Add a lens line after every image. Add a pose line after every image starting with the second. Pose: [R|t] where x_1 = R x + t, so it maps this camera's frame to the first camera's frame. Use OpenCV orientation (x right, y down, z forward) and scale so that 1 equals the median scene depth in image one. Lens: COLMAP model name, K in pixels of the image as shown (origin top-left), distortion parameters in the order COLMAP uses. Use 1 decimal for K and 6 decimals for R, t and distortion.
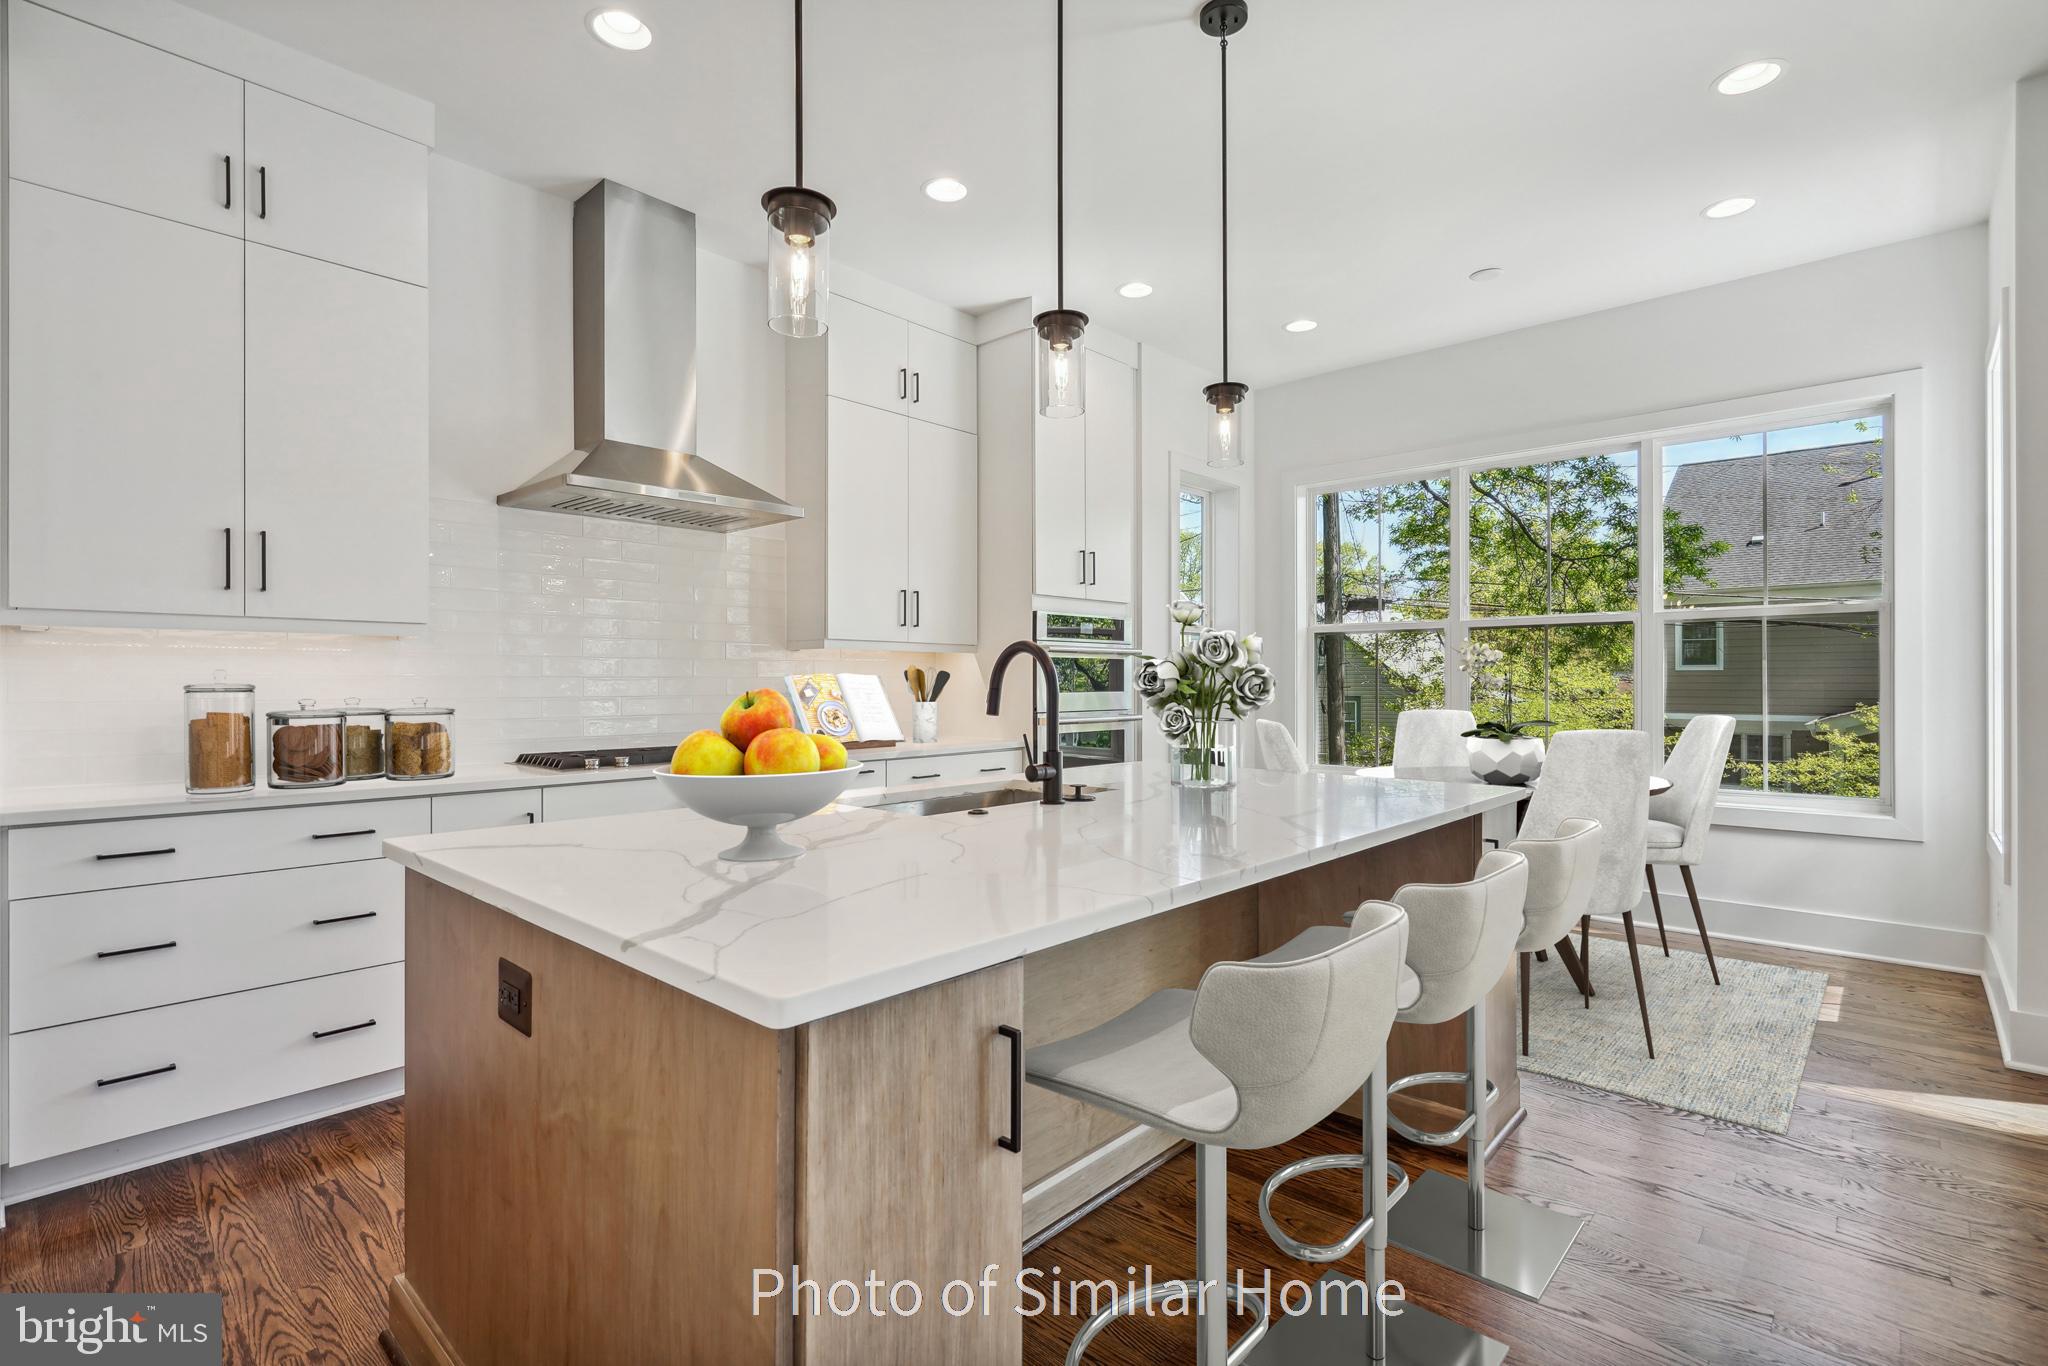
lens RADIAL K [[953.0, 0, 1024.0], [0, 953.0, 683.0], [0, 0, 1]] dist [0.001000, 0.000181]
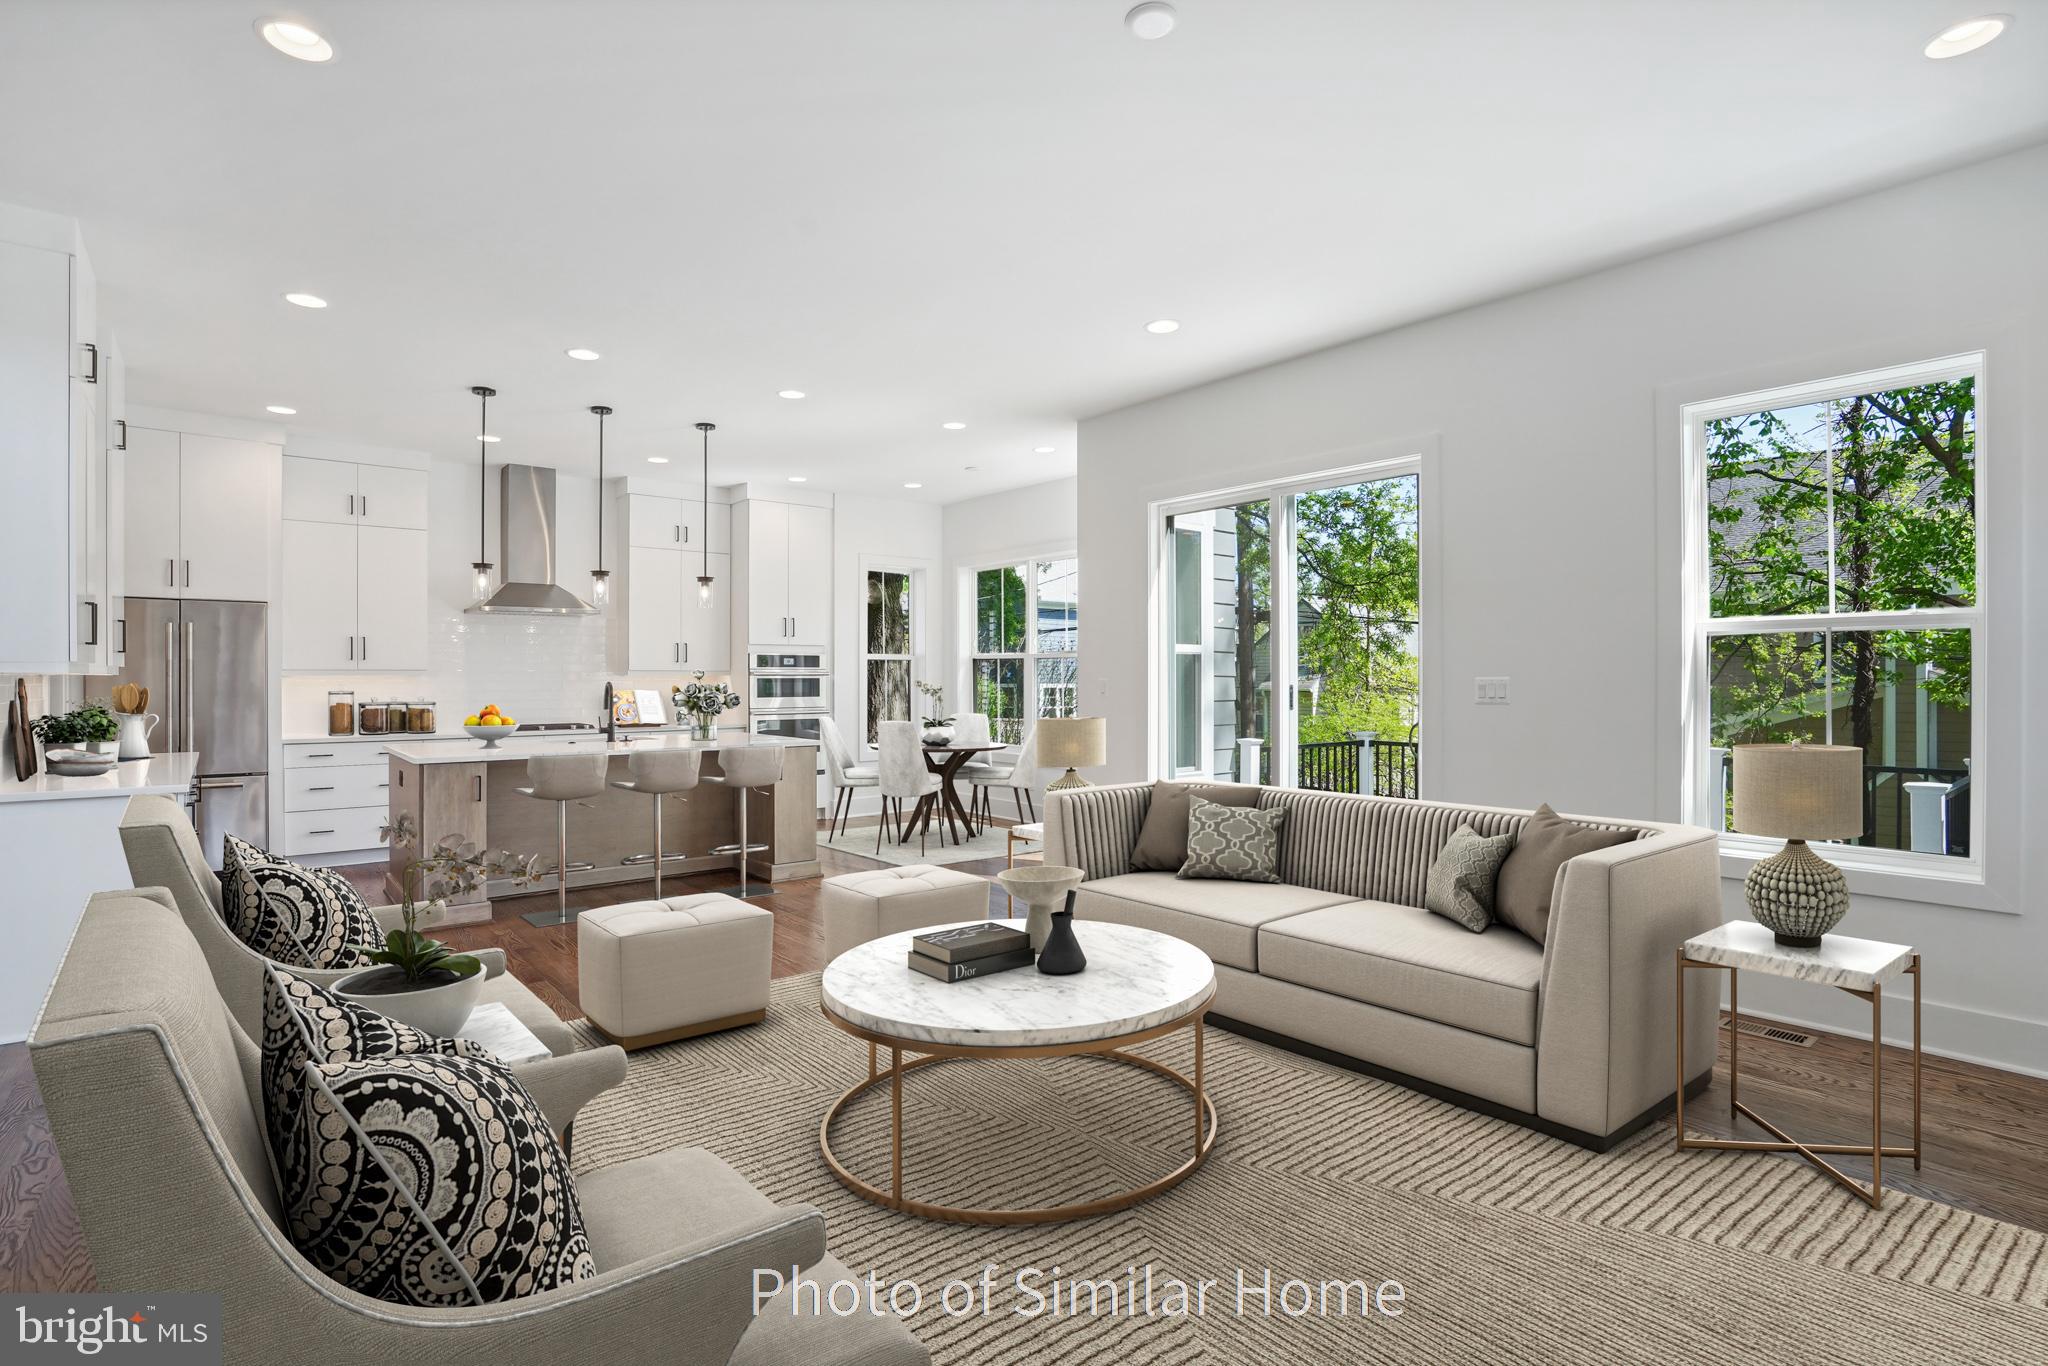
lens RADIAL K [[1018.7, 0, 1024.0], [0, 1018.7, 683.0], [0, 0, 1]] dist [0.000068, 0.000018]
pose [[0.989359, 0.003372, -0.145456, 1.243623], [-0.002569, 0.999980, 0.005708, -0.045179], [0.145472, -0.005274, 0.989348, -1.314824]]
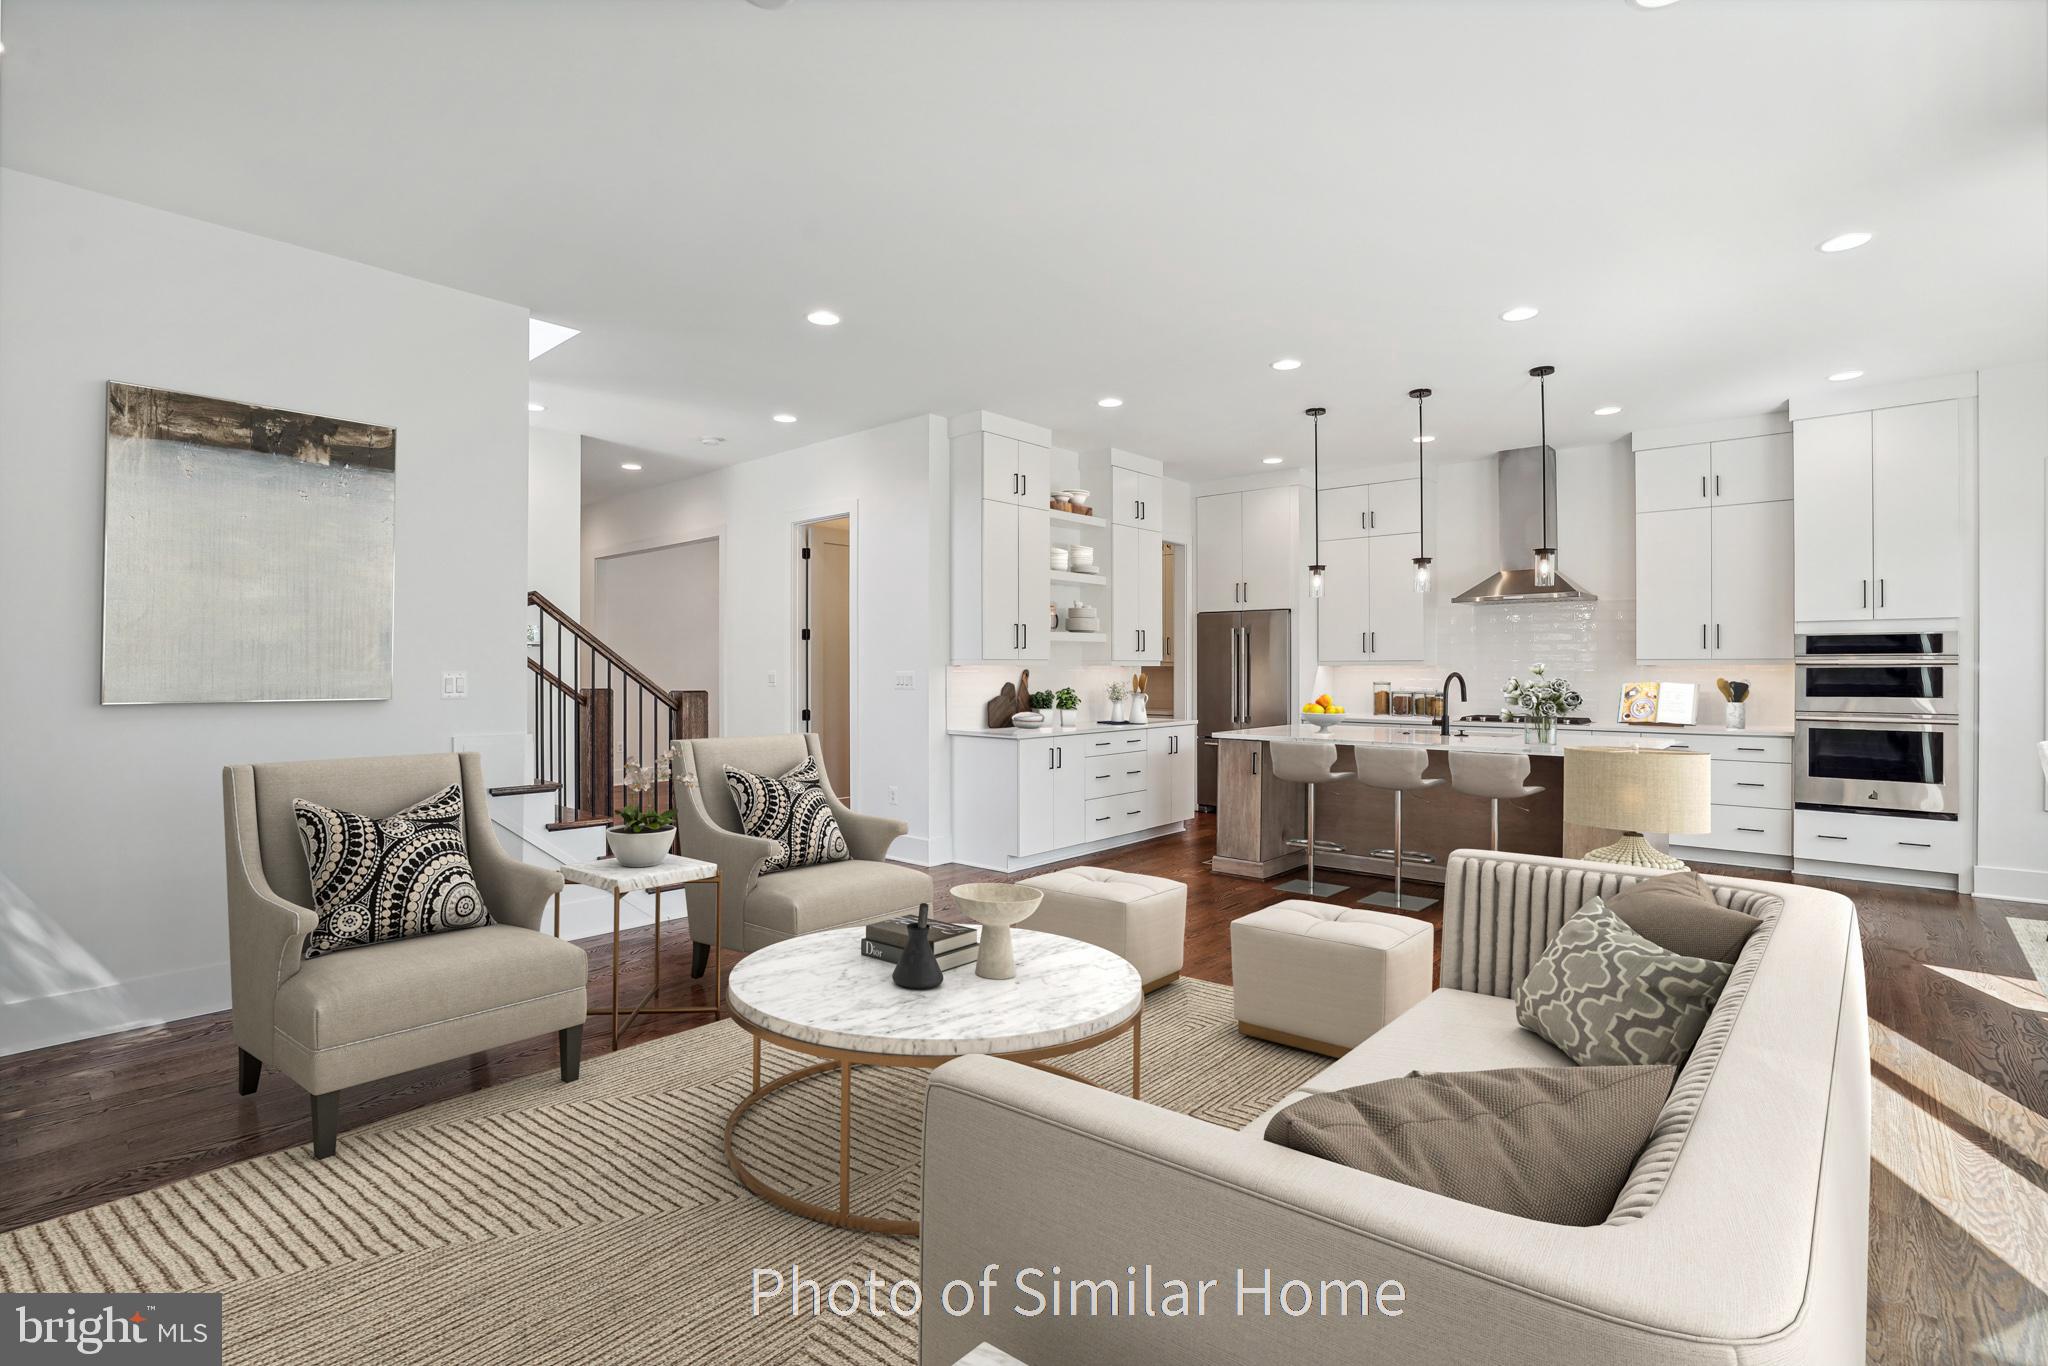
lens RADIAL K [[1051.5, 0, 1028.1], [0, 1051.5, 653.5], [0, 0, 1]] dist [-0.004427, -0.000396]
pose [[0.051555, -0.007160, -0.998644, 2.166039], [0.002305, 0.999972, -0.007050, -0.061025], [0.998667, -0.001939, 0.051570, -0.224980]]
